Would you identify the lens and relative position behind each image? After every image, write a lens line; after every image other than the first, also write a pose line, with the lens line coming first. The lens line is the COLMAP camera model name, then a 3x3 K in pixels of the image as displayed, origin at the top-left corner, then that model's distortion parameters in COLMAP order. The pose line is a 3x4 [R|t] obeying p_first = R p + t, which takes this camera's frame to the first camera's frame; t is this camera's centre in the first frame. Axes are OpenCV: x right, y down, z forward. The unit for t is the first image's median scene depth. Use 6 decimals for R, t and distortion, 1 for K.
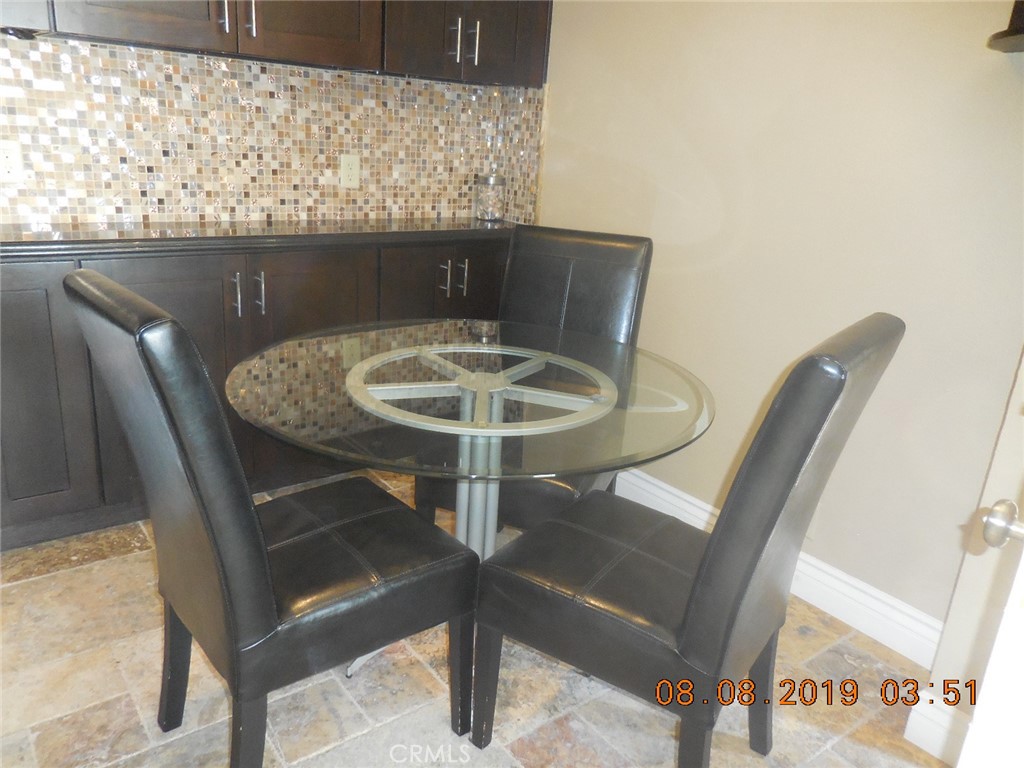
lens RADIAL K [[765.2, 0, 535.4], [0, 765.2, 385.1], [0, 0, 1]] dist [0.001389, 0.005067]
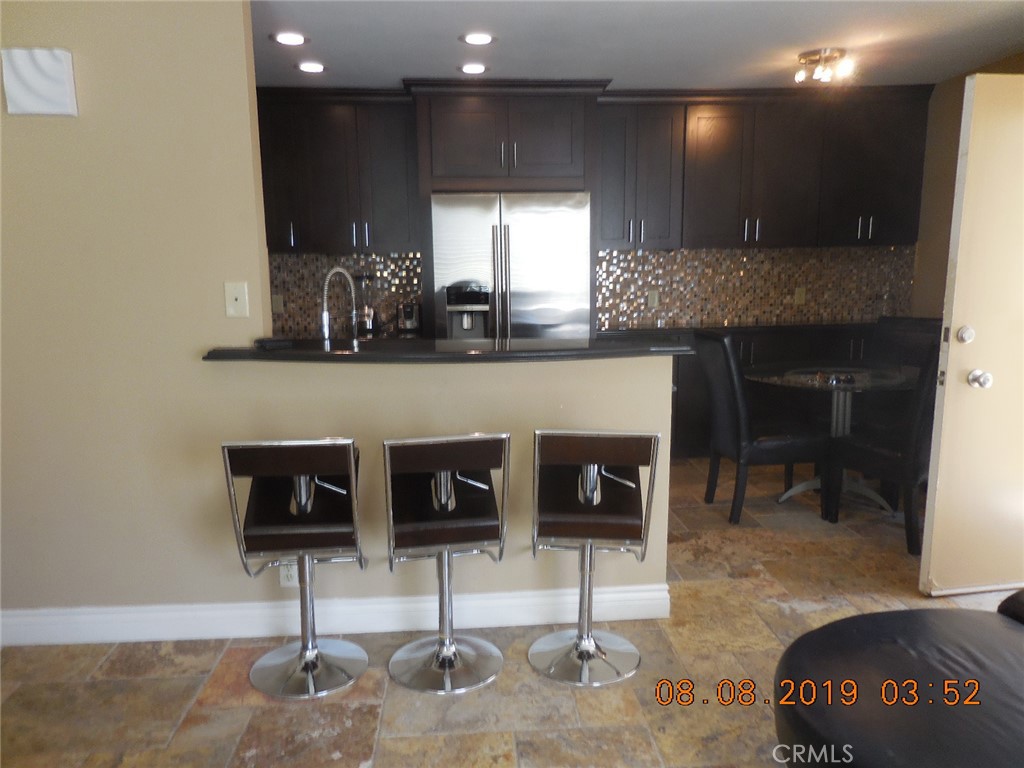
lens RADIAL K [[765.2, 0, 512.8], [0, 765.2, 386.1], [0, 0, 1]] dist [0.001389, 0.005067]
pose [[0.812979, 0.011765, -0.582174, 0.291190], [-0.112845, 0.984025, -0.137696, 0.288168], [0.571254, 0.177640, 0.801319, -0.908522]]
